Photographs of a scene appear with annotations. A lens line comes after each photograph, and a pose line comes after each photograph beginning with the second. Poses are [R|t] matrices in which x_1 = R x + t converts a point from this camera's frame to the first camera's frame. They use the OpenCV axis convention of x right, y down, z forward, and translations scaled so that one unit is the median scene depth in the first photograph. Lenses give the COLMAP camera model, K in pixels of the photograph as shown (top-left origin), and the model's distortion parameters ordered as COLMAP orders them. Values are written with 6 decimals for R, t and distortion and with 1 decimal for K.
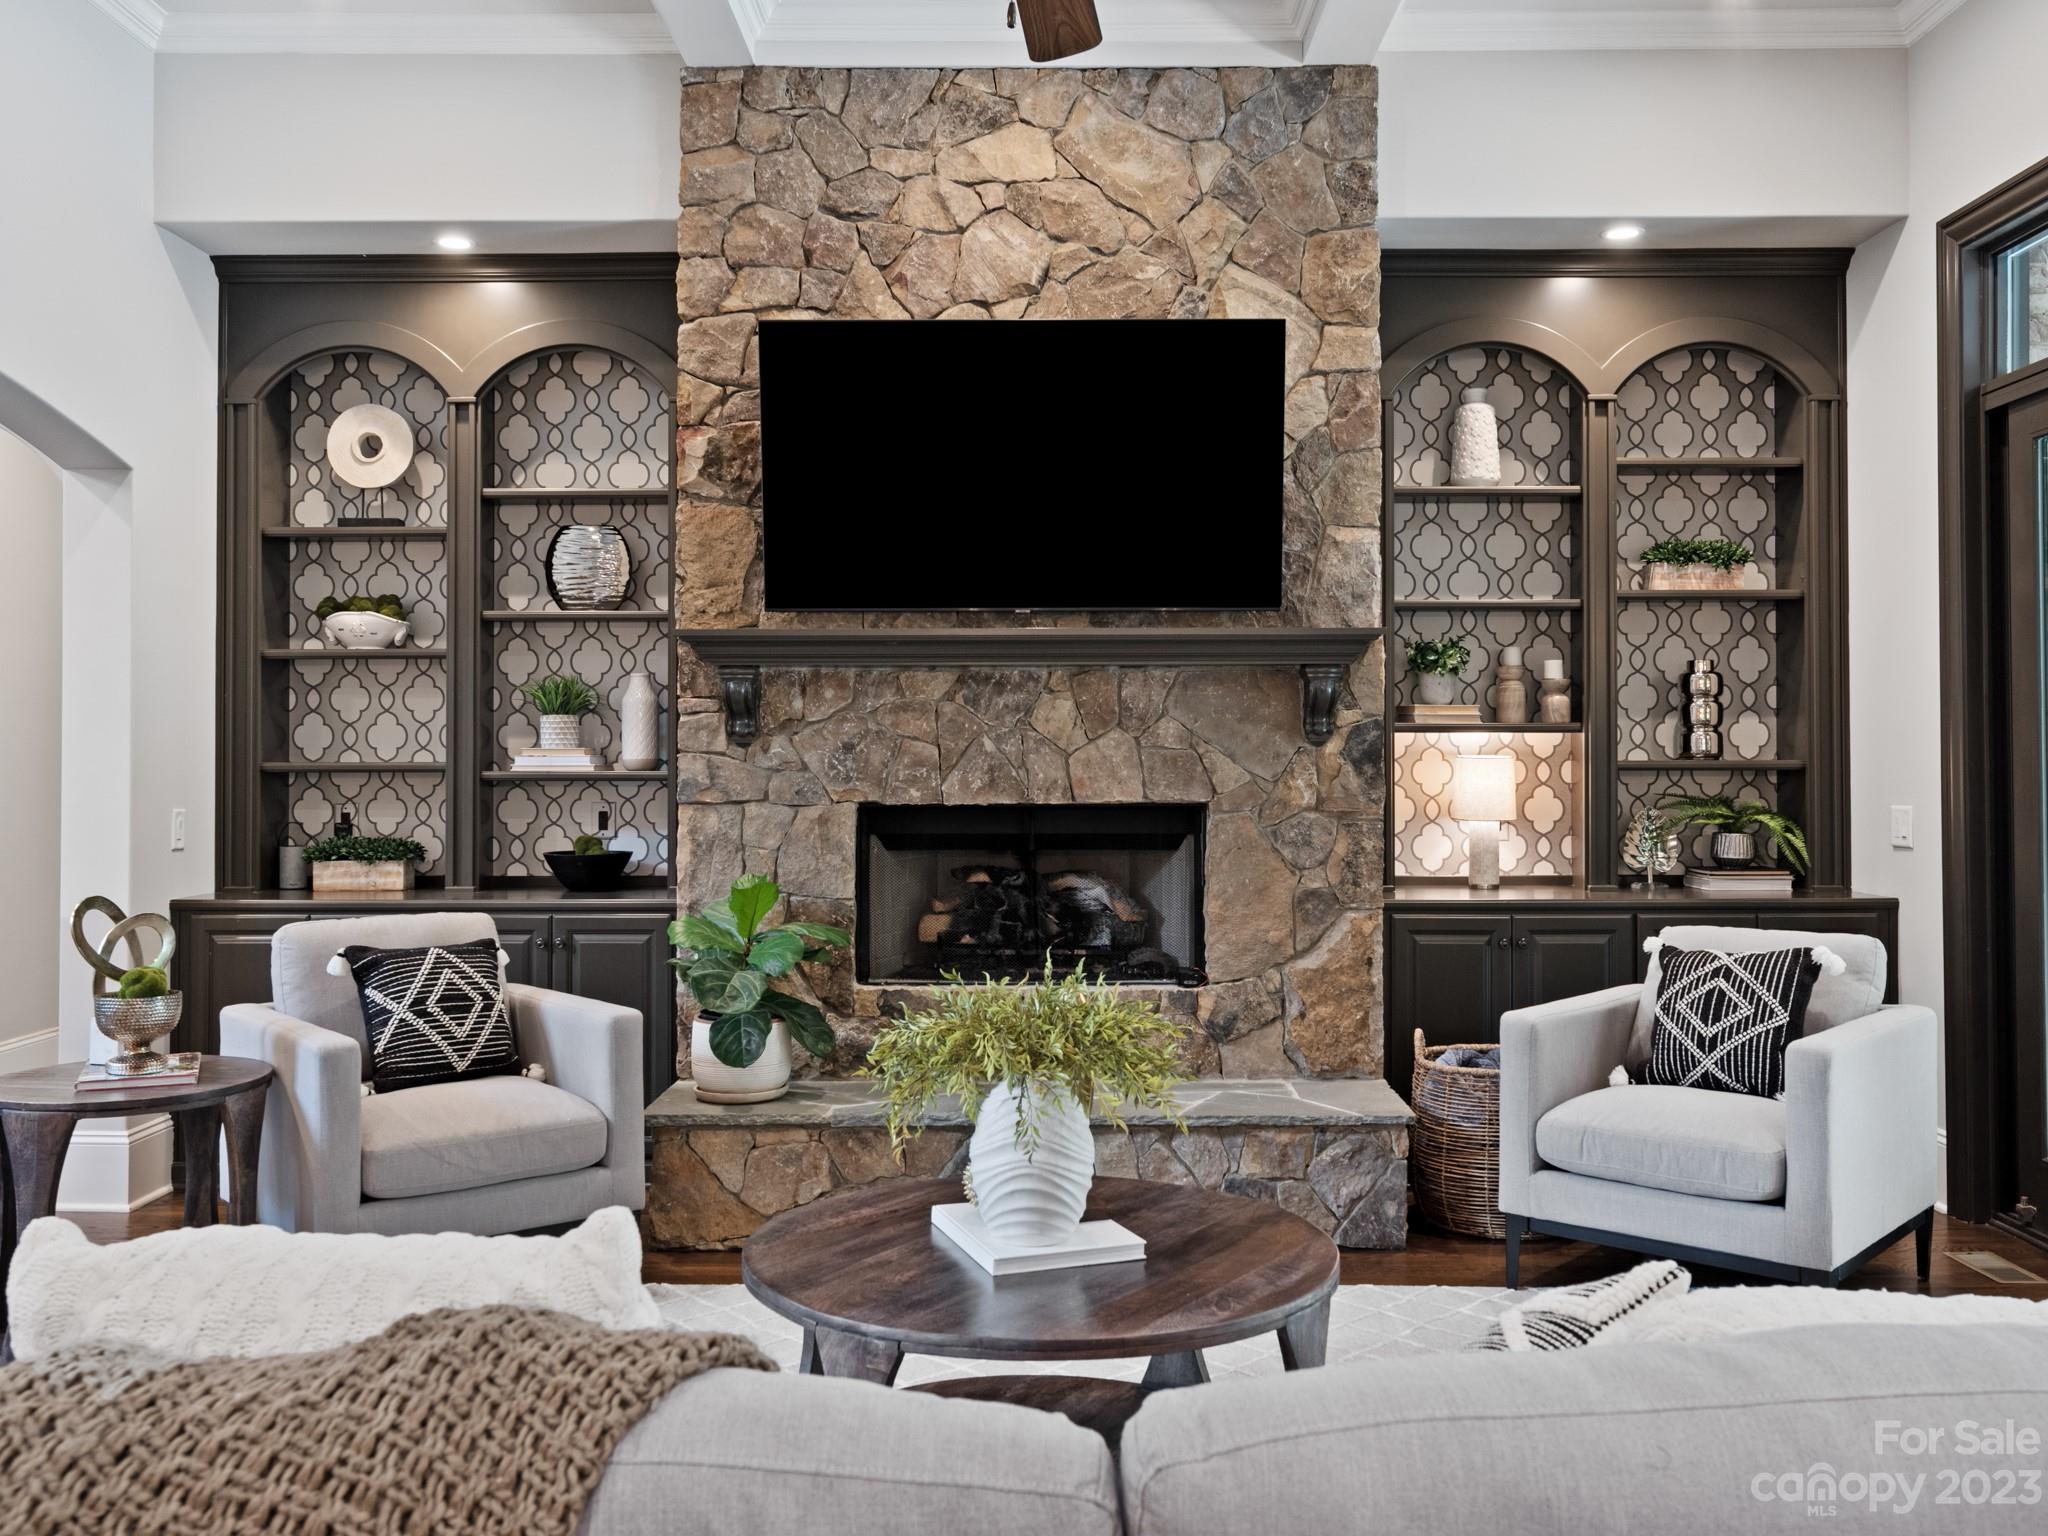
lens RADIAL K [[1725.9, 0, 1025.3], [0, 1725.9, 737.4], [0, 0, 1]] dist [0.002691, -0.010484]
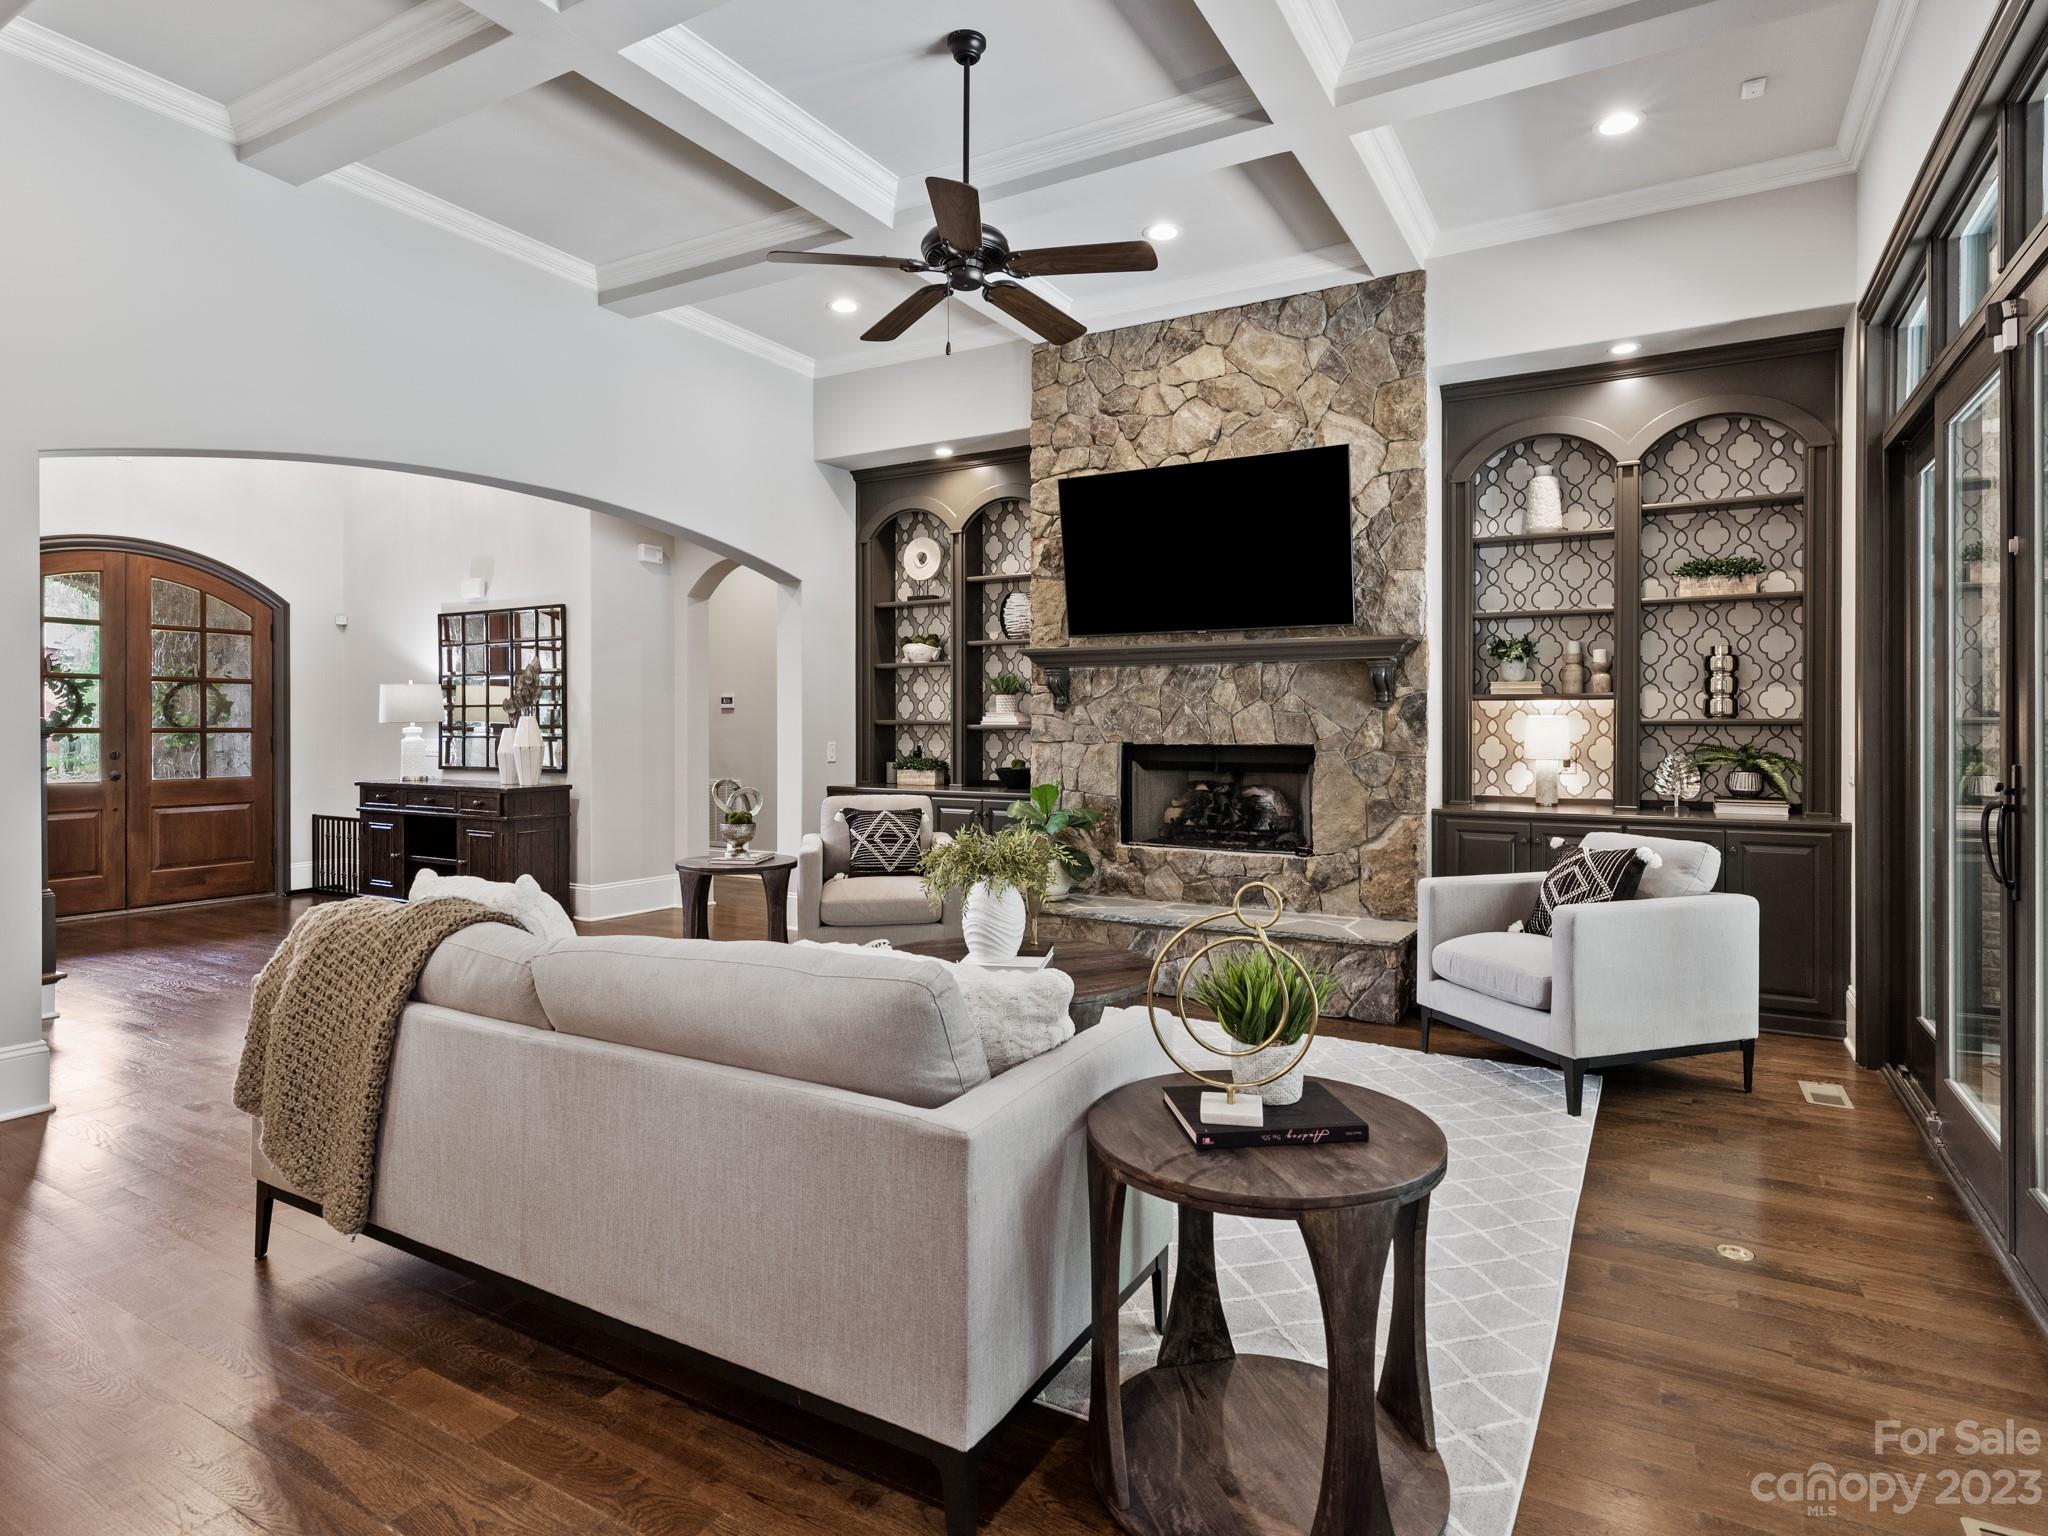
lens RADIAL K [[1109.5, 0, 1016.5], [0, 1109.5, 725.6], [0, 0, 1]] dist [0.004126, -0.000857]
pose [[0.869939, 0.002772, -0.493152, 0.376901], [0.006140, 0.999846, 0.016451, 0.000593], [0.493122, -0.017339, 0.869787, -0.052318]]
